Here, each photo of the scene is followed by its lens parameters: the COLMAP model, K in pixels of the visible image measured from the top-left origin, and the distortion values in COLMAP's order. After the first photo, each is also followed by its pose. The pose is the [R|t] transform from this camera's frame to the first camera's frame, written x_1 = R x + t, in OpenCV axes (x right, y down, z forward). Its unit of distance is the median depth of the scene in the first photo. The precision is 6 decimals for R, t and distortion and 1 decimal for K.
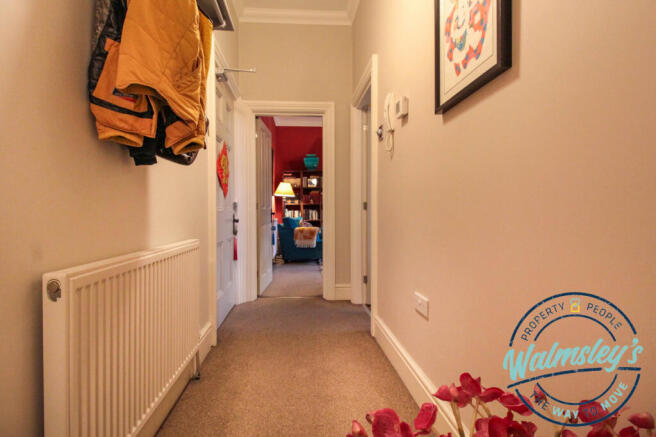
lens RADIAL K [[324.1, 0, 328.0], [0, 324.1, 218.5], [0, 0, 1]] dist [-0.027073, 0.000029]
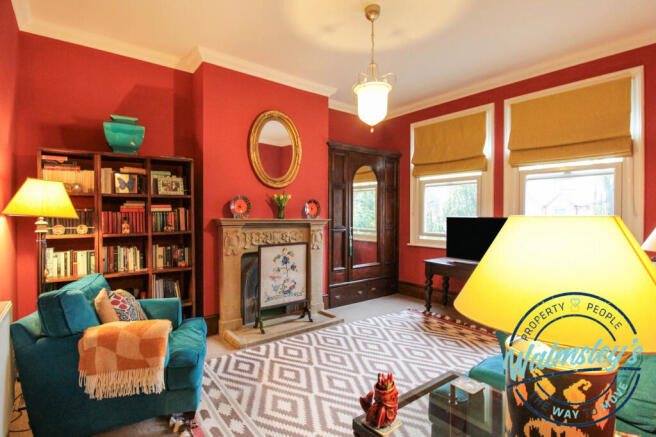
lens RADIAL K [[324.1, 0, 328.0], [0, 324.1, 218.5], [0, 0, 1]] dist [-0.027073, 0.000029]
pose [[0.831245, 0.004925, 0.555884, -0.063598], [-0.009954, 0.999932, 0.006026, -0.070411], [-0.555817, -0.010542, 0.831238, 0.509776]]
